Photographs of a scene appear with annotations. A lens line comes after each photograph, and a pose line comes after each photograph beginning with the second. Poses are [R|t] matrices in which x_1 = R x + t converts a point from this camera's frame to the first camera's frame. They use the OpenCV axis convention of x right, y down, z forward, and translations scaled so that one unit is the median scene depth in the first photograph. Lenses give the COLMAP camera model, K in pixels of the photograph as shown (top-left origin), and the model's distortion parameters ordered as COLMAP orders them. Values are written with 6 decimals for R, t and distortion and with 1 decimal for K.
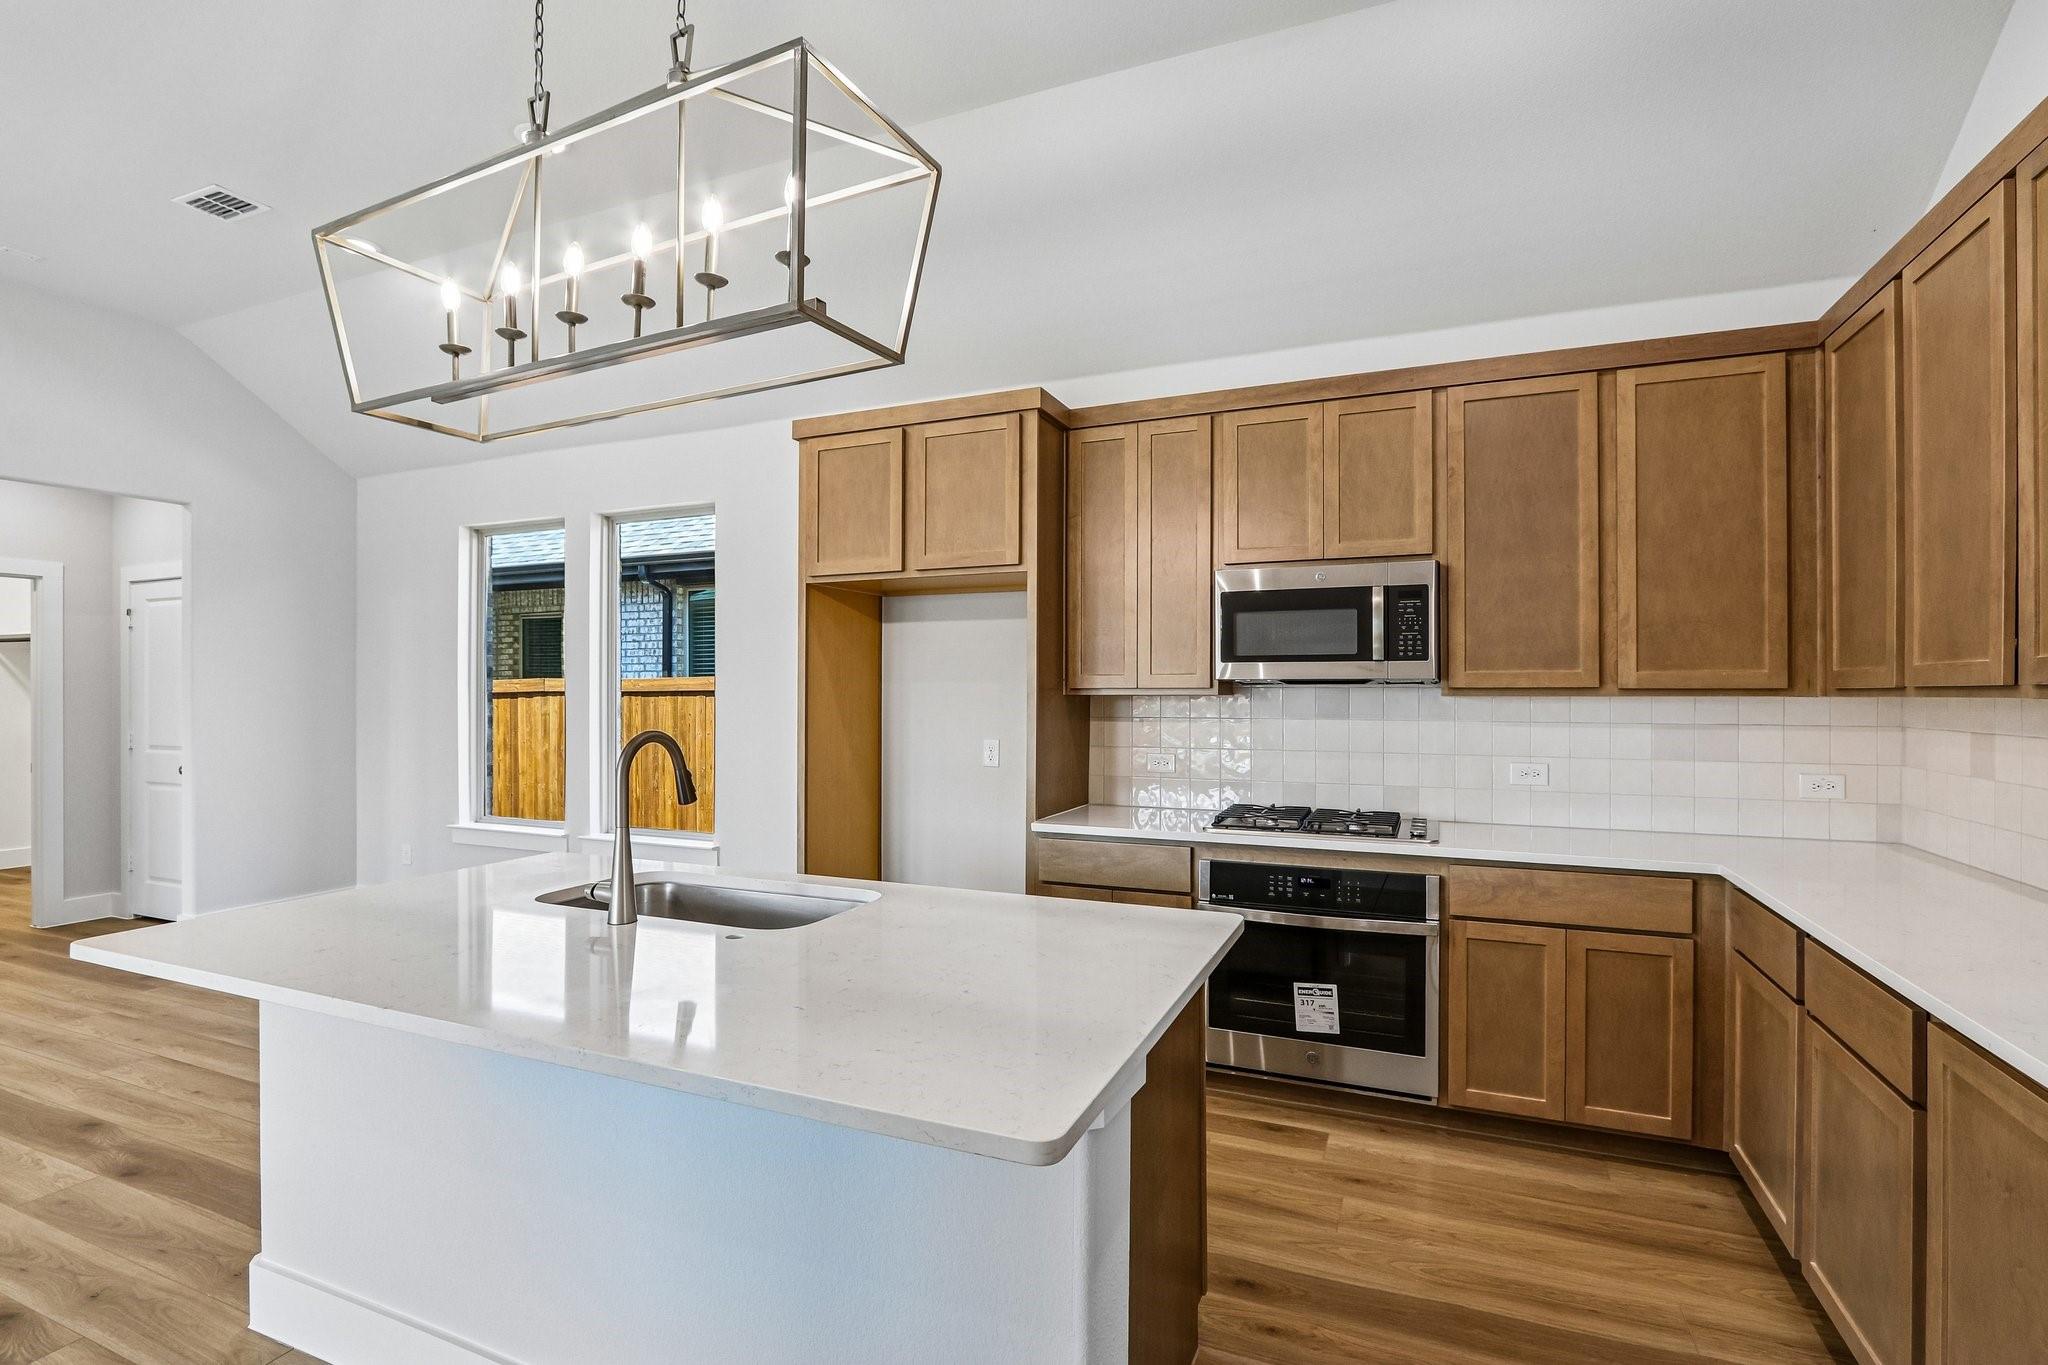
lens RADIAL K [[953.5, 0, 1032.2], [0, 953.5, 683.5], [0, 0, 1]] dist [-0.014213, 0.000804]
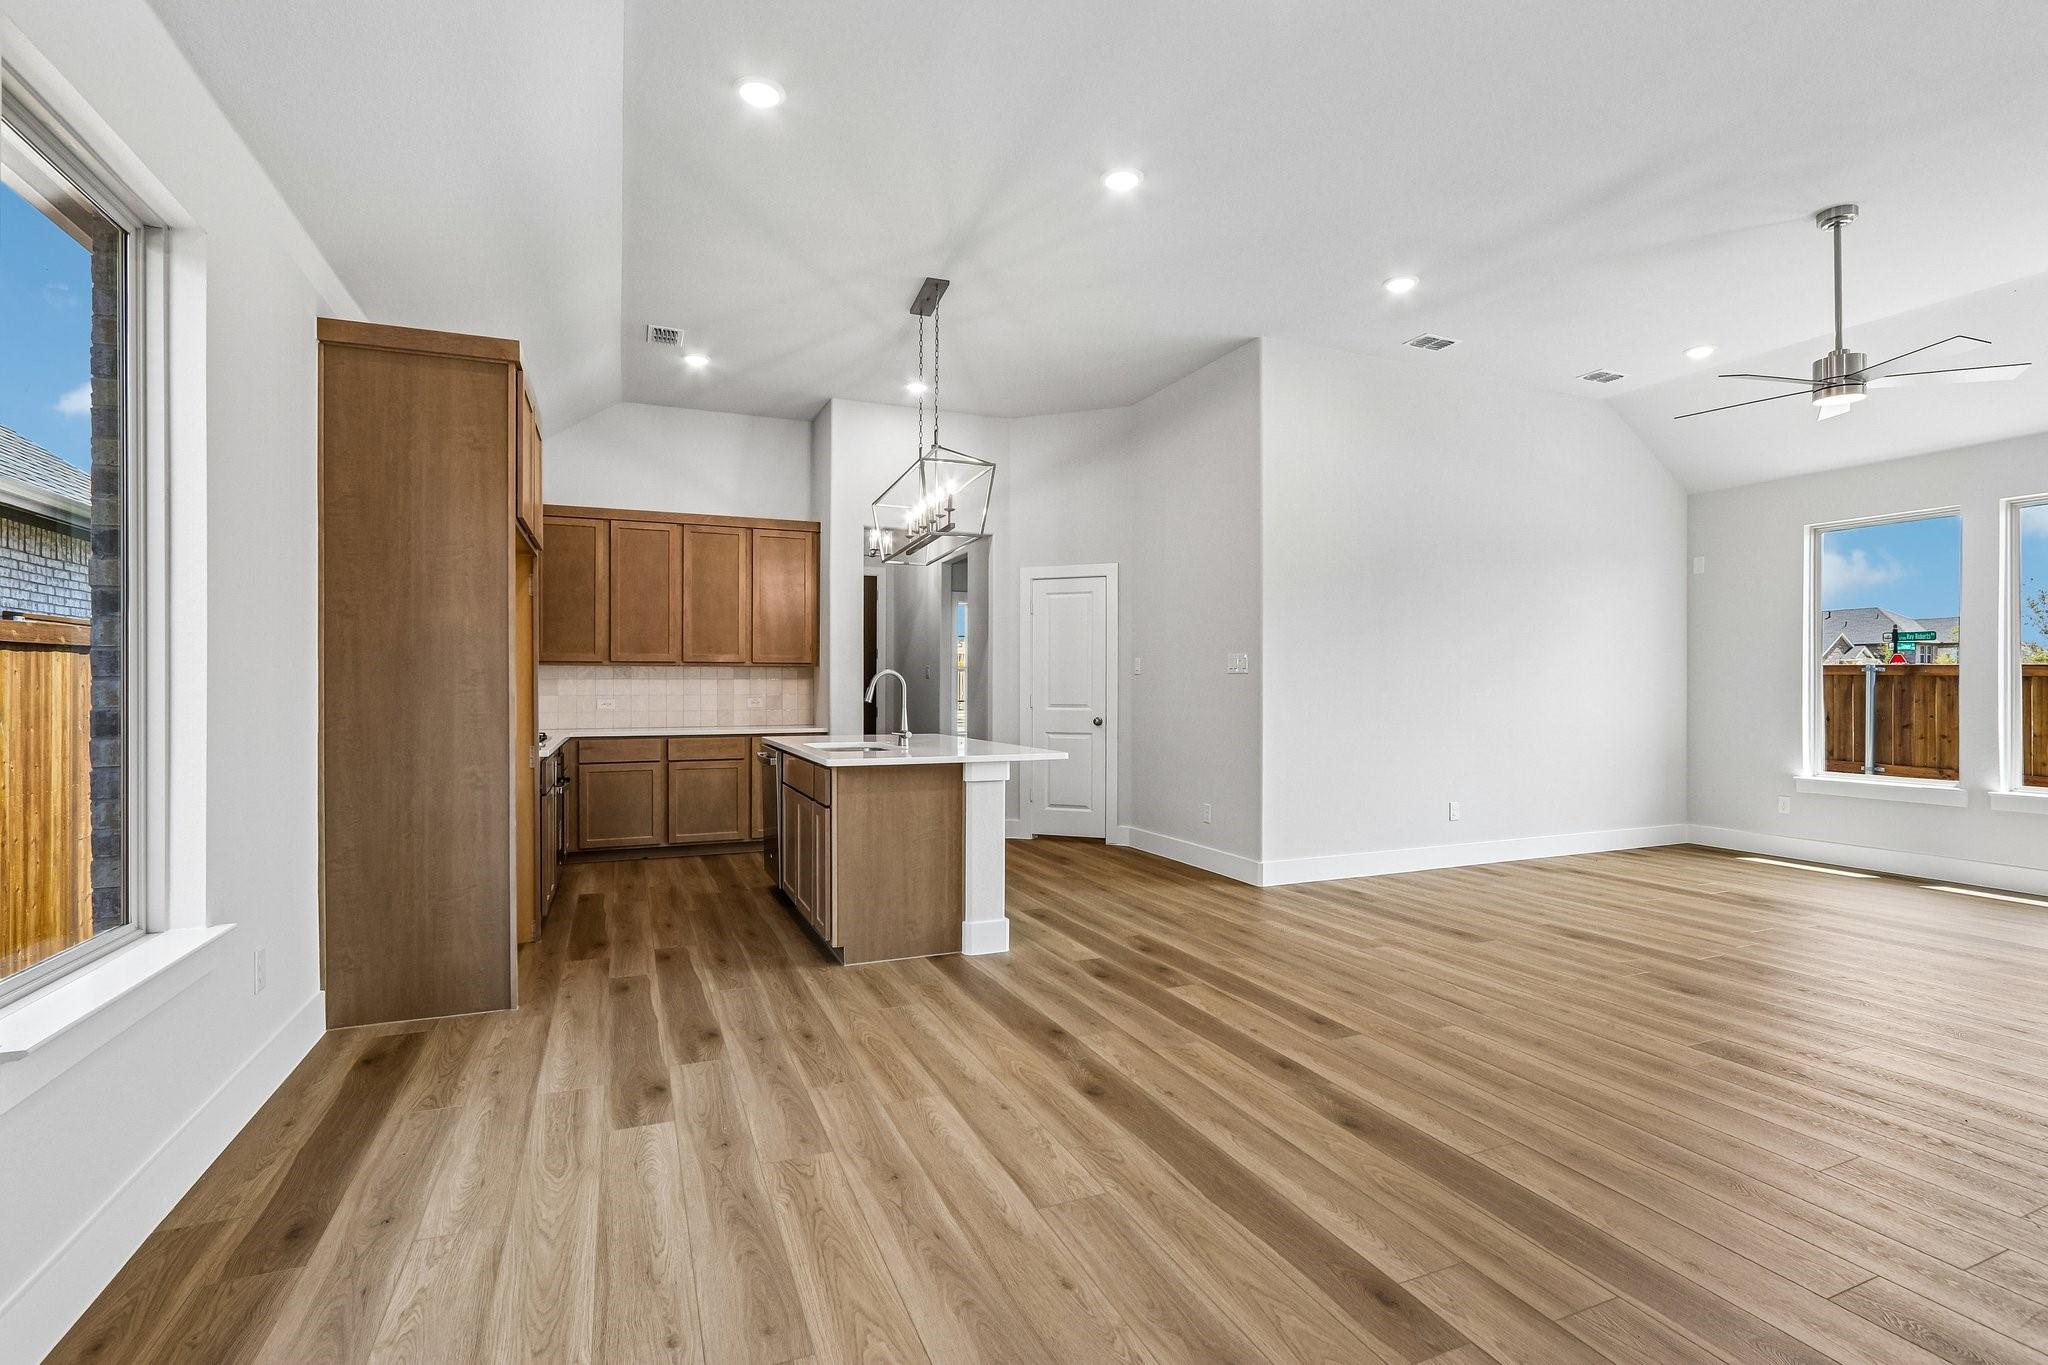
lens RADIAL K [[953.5, 0, 1037.0], [0, 953.5, 683.6], [0, 0, 1]] dist [-0.014213, 0.000804]
pose [[-0.729182, -0.001729, 0.684318, -1.514781], [-0.007417, 0.999958, -0.005377, 0.058746], [-0.684280, -0.008997, -0.729164, 1.630315]]
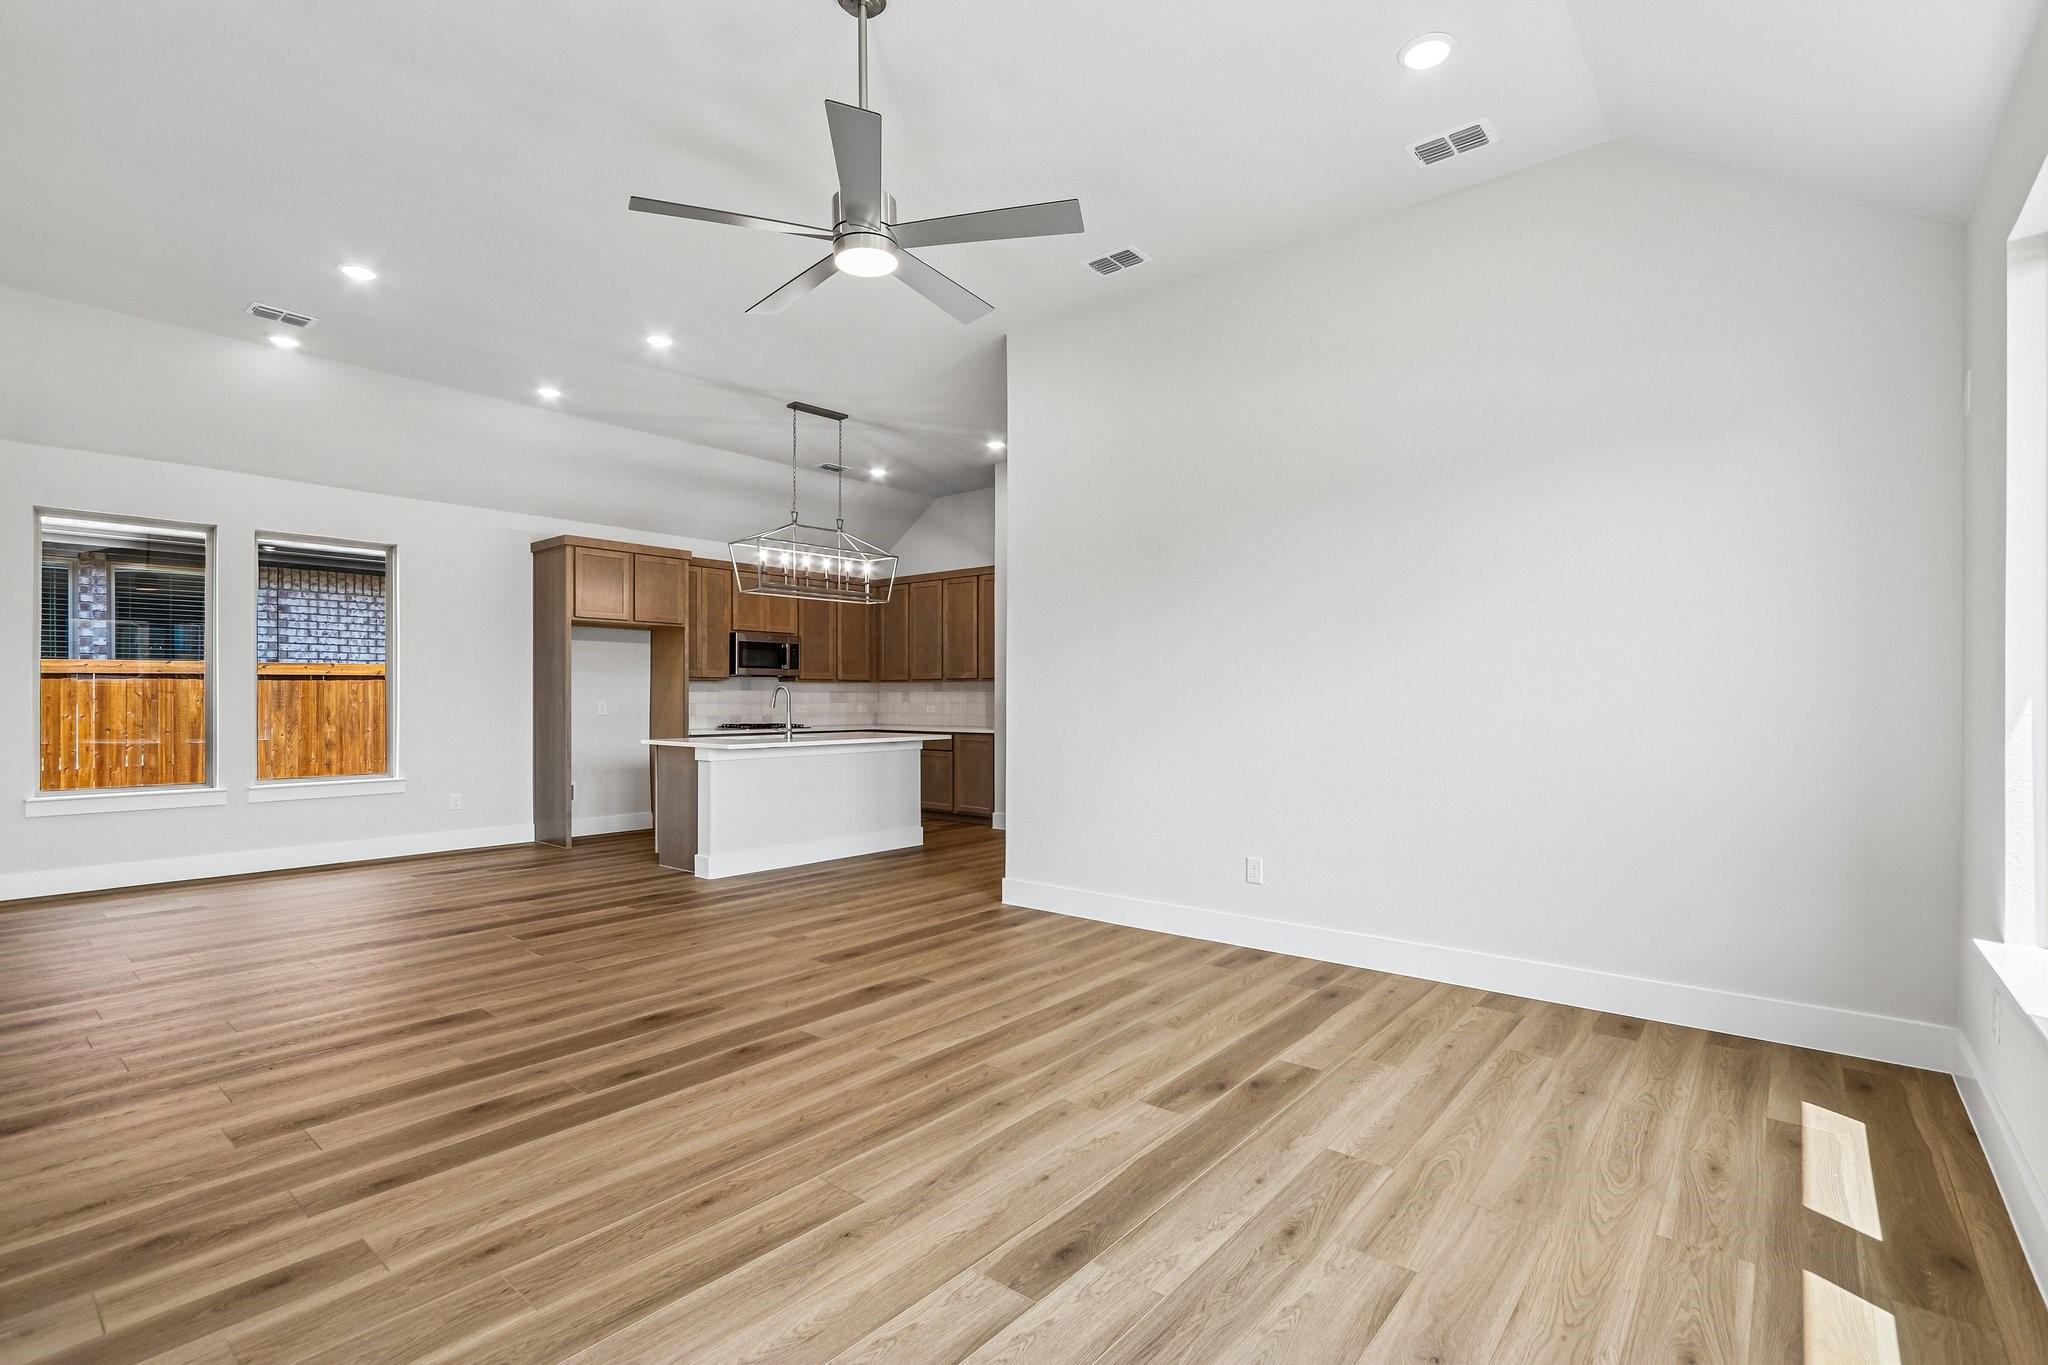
lens RADIAL K [[953.5, 0, 1035.4], [0, 953.5, 686.6], [0, 0, 1]] dist [-0.014213, 0.000804]
pose [[0.277844, 0.010623, 0.960567, -2.256337], [-0.007447, 0.999933, -0.008905, 0.050889], [-0.960597, -0.004679, 0.277905, -0.555156]]
